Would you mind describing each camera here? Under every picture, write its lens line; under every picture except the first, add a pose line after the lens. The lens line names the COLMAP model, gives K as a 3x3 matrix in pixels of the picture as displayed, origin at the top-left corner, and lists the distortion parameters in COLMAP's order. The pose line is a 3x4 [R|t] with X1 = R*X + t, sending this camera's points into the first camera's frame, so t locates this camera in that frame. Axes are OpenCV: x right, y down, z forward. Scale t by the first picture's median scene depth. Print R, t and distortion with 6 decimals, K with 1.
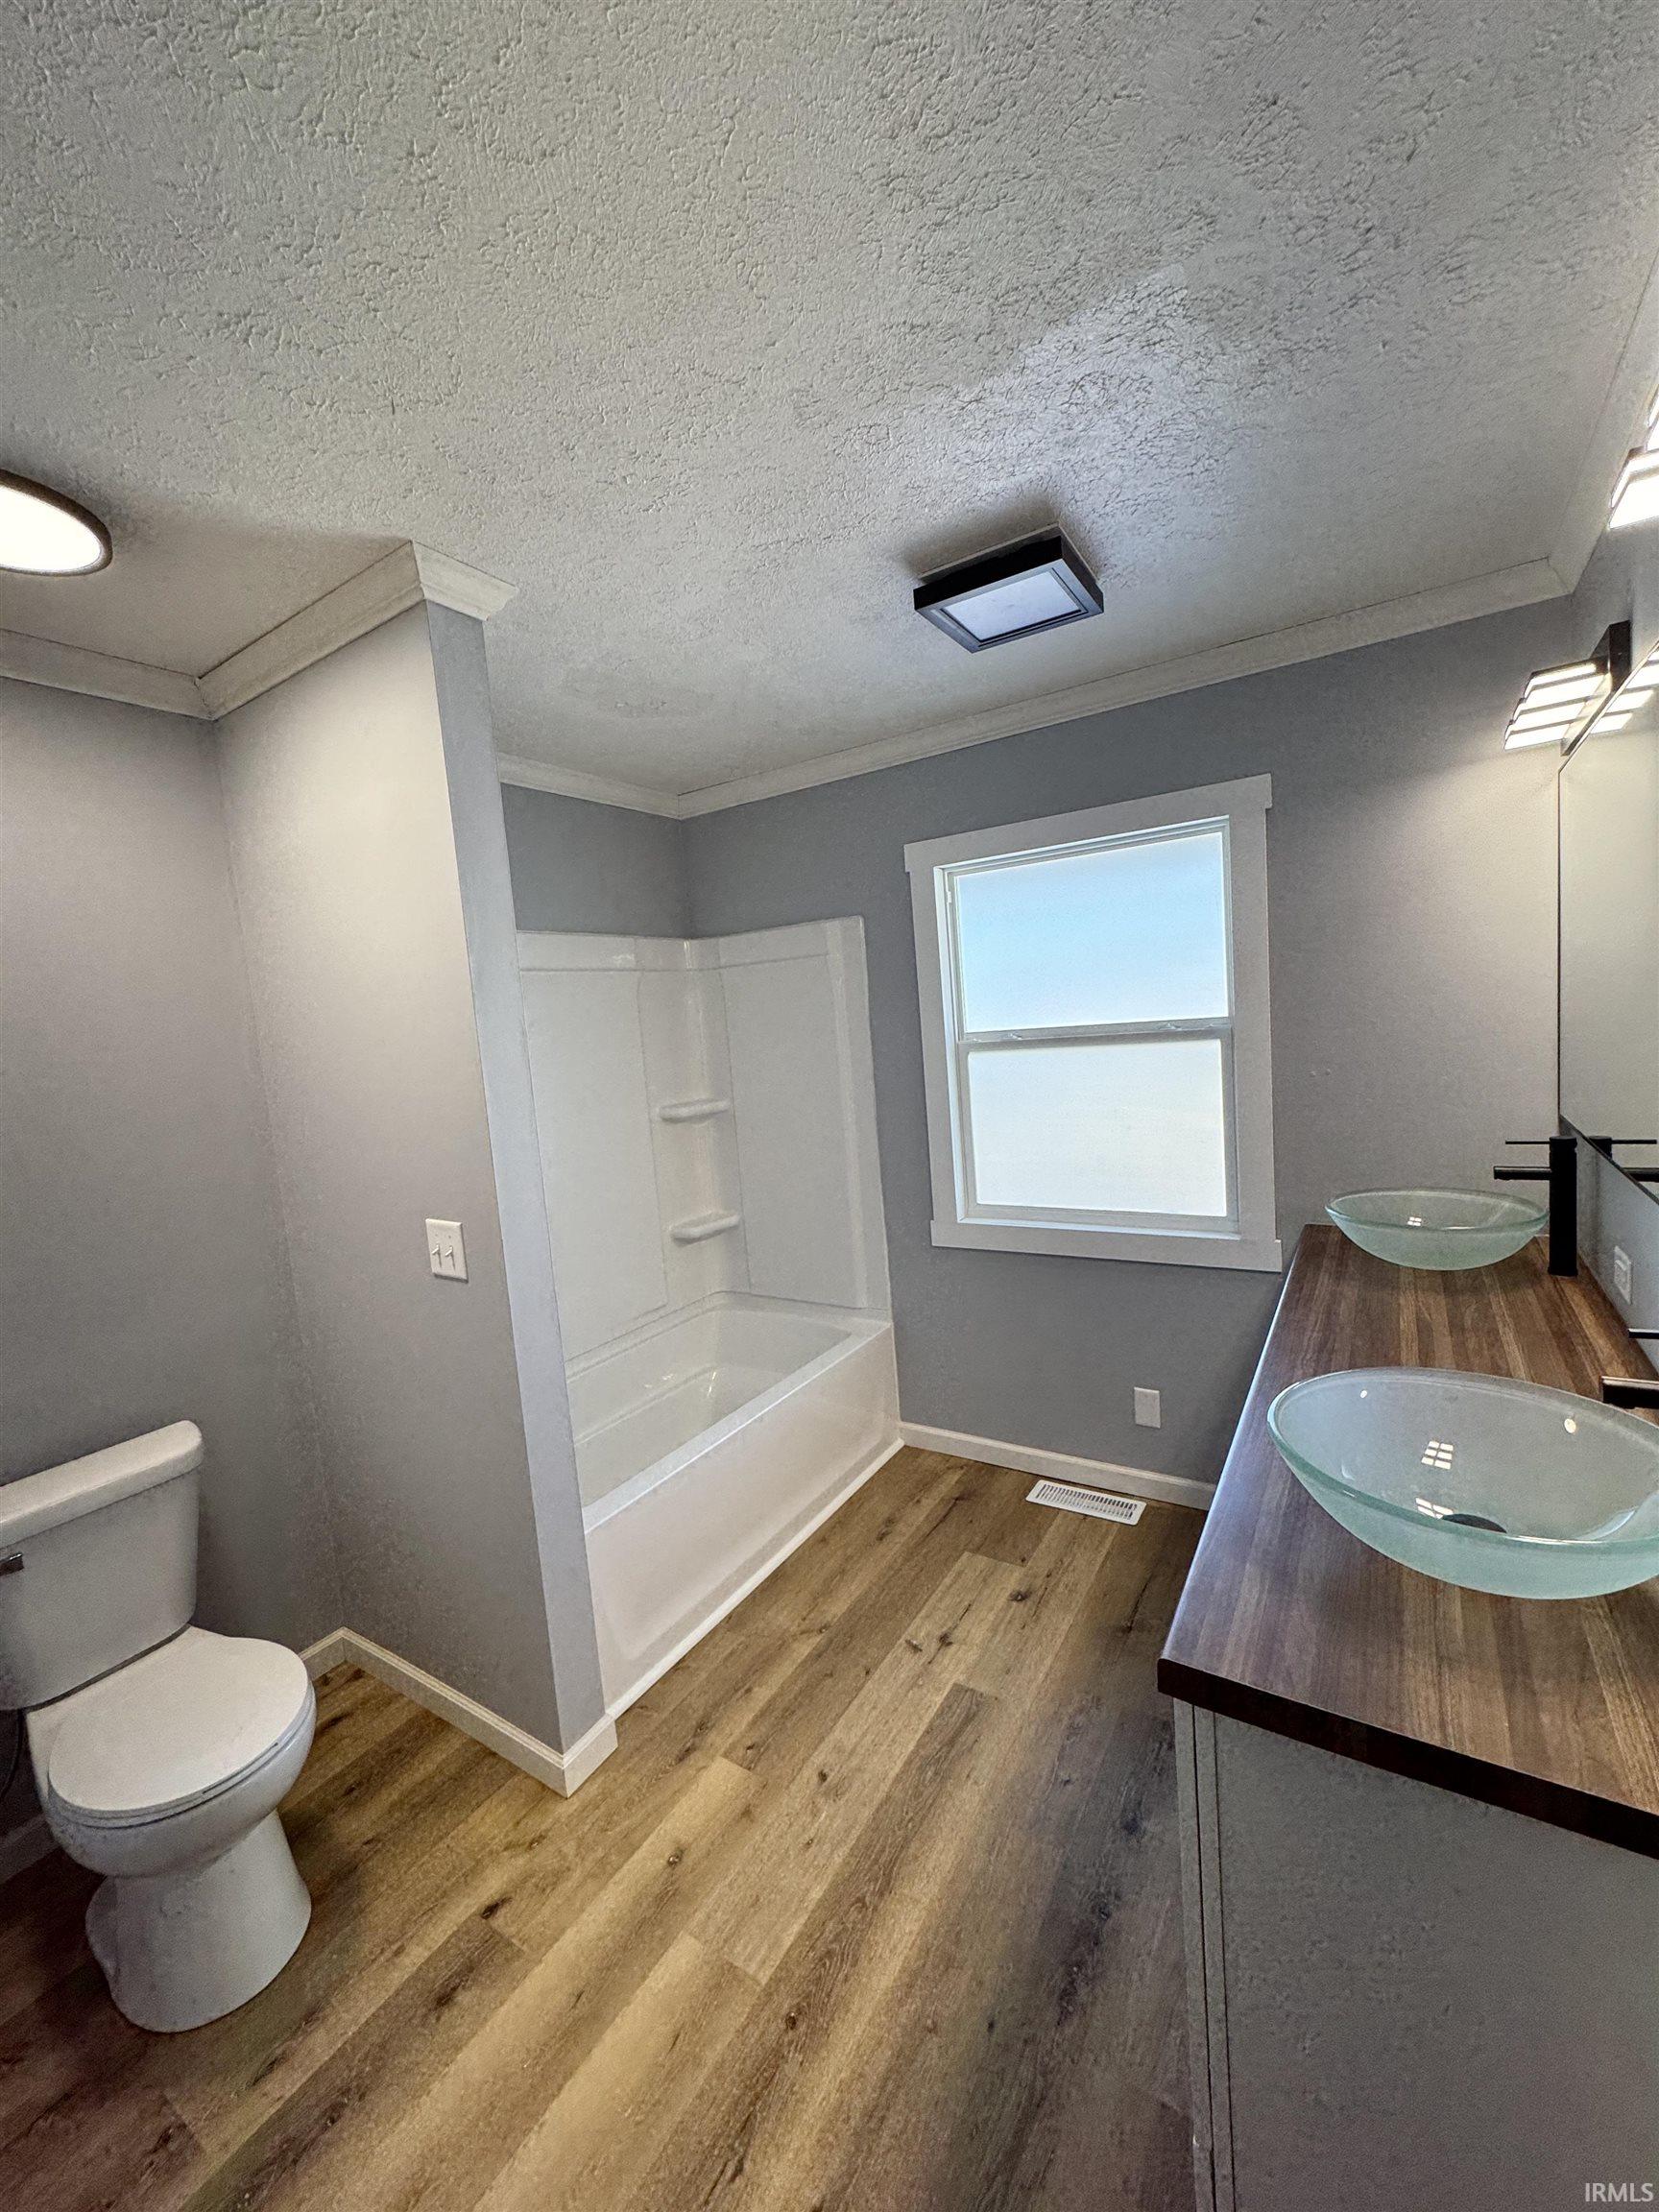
lens RADIAL K [[882.9, 0, 828.3], [0, 882.9, 1106.4], [0, 0, 1]] dist [-0.001894, 0.000102]
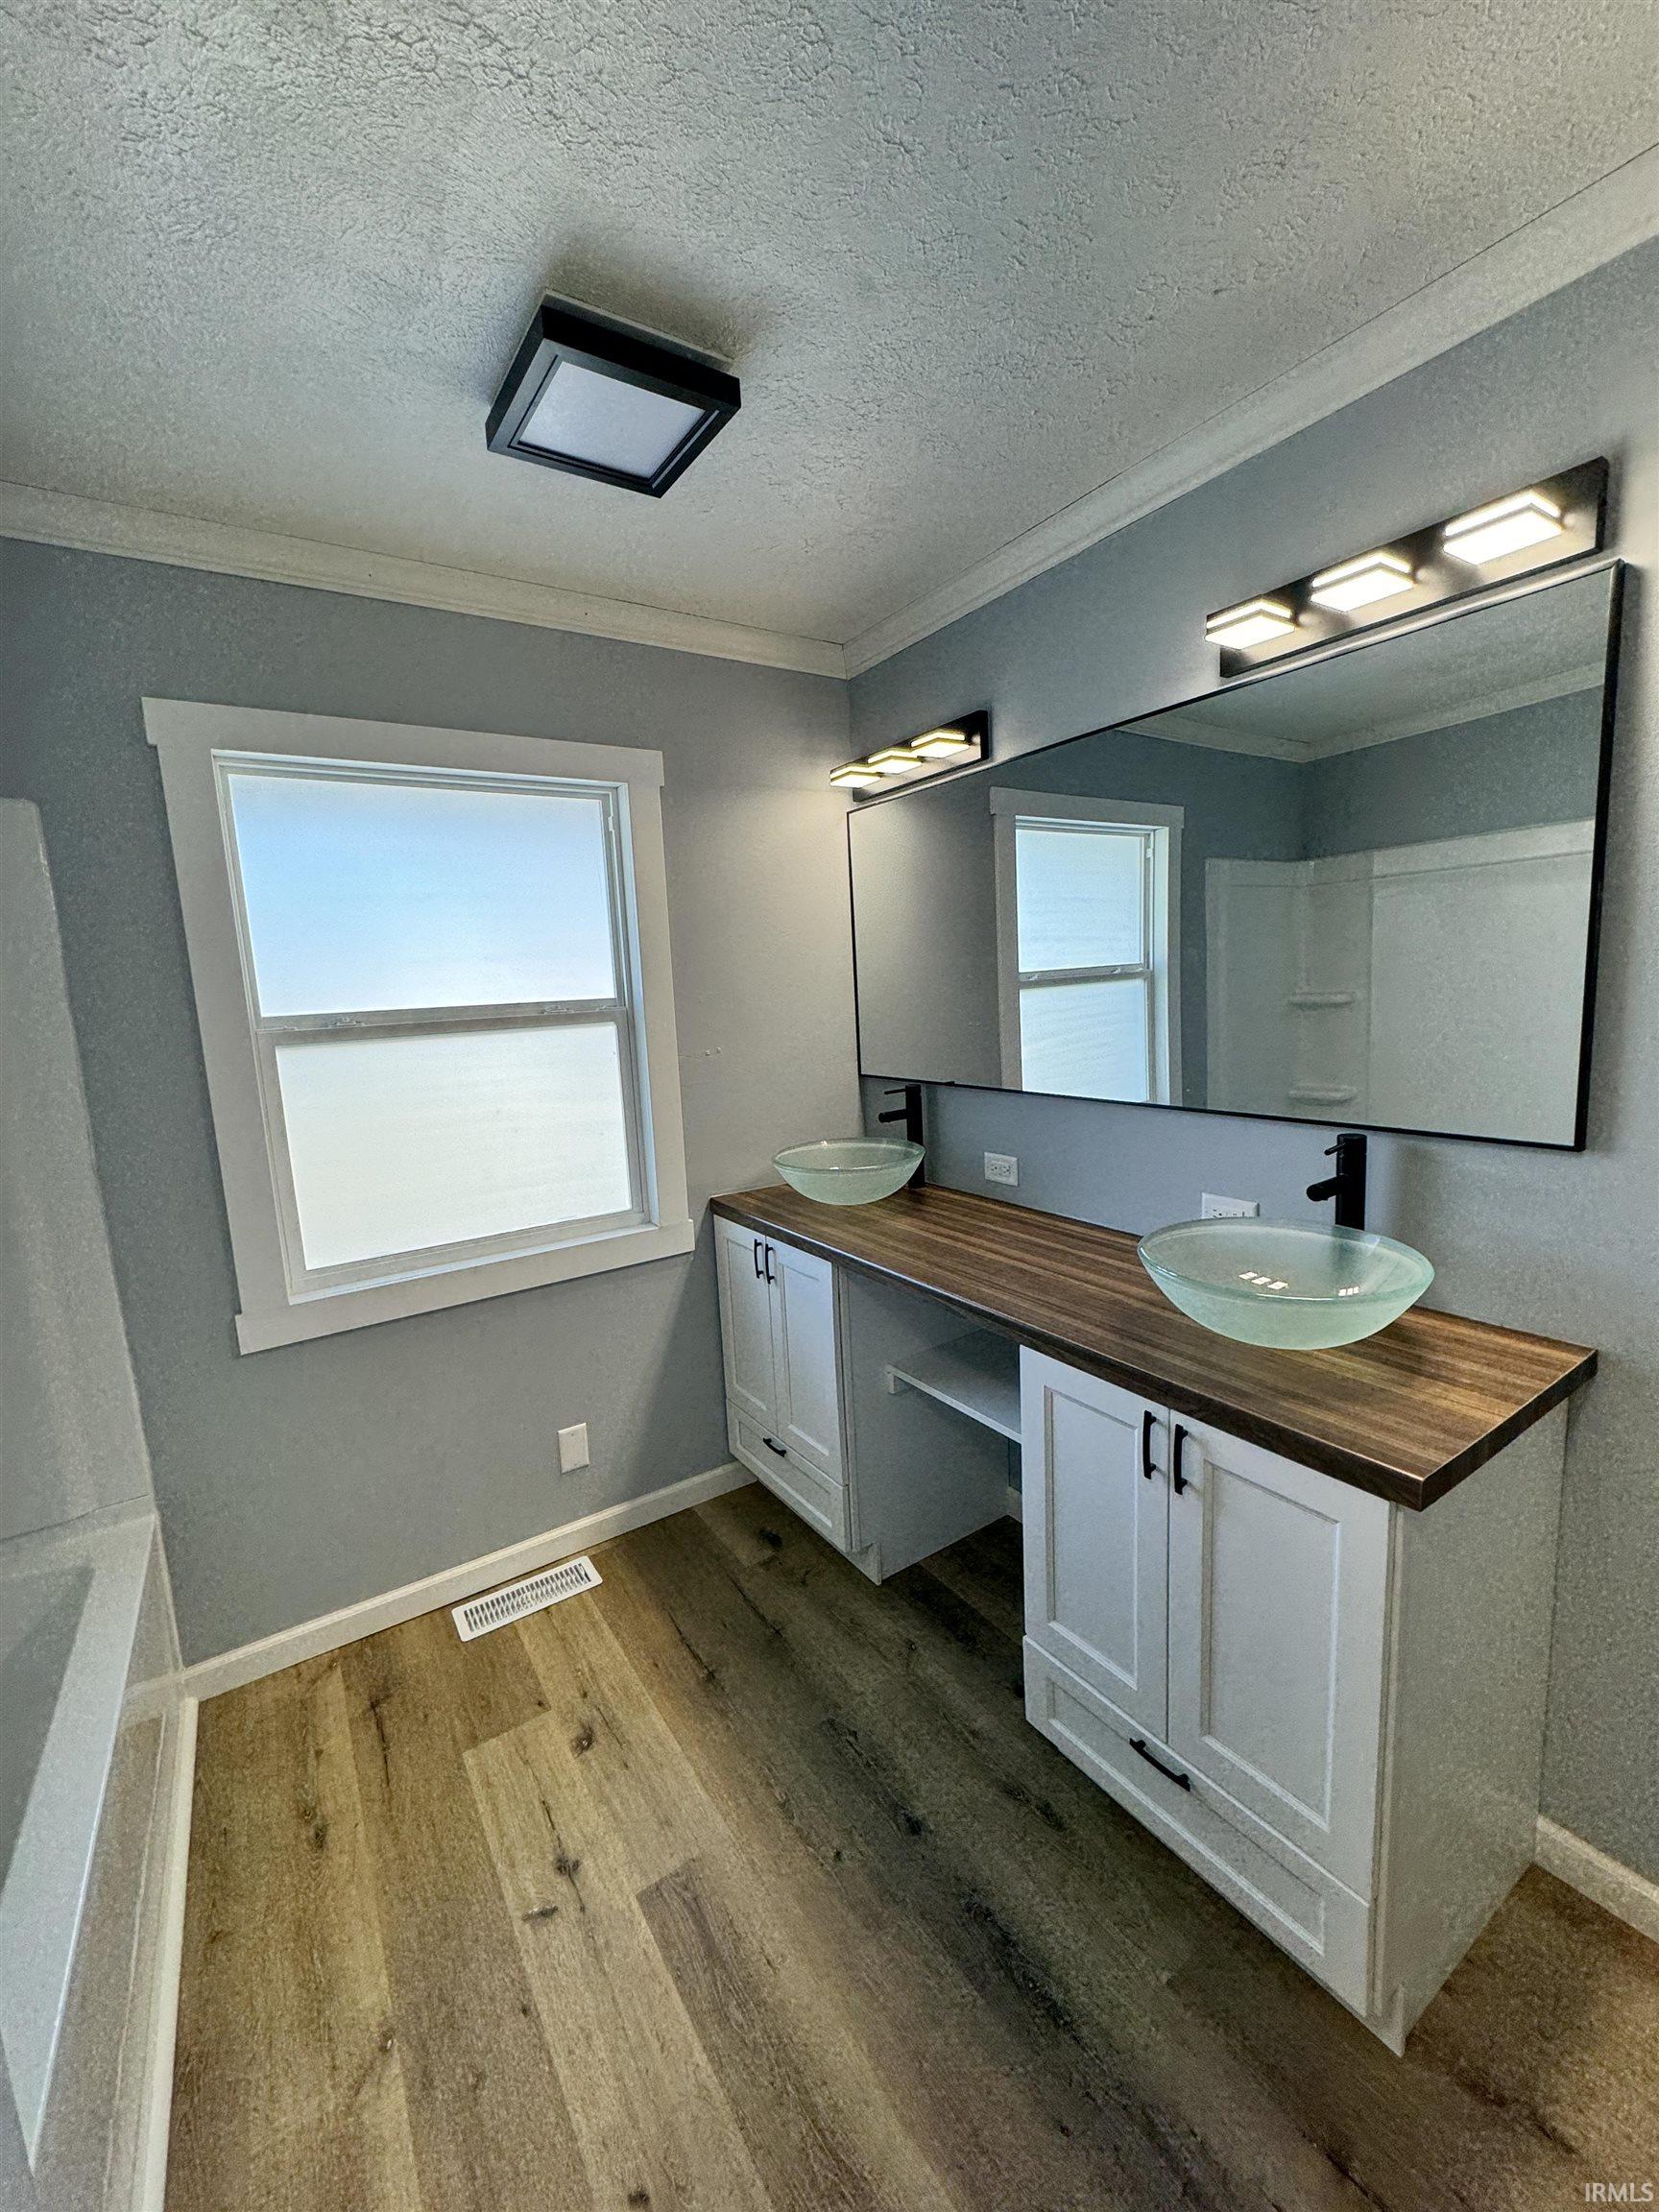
lens RADIAL K [[882.9, 0, 830.7], [0, 882.9, 1105.6], [0, 0, 1]] dist [-0.001894, 0.000102]
pose [[0.407500, -0.071490, 0.910403, -0.366598], [0.108656, 0.993645, 0.029392, 0.010891], [-0.906718, 0.086943, 0.412678, 0.464746]]
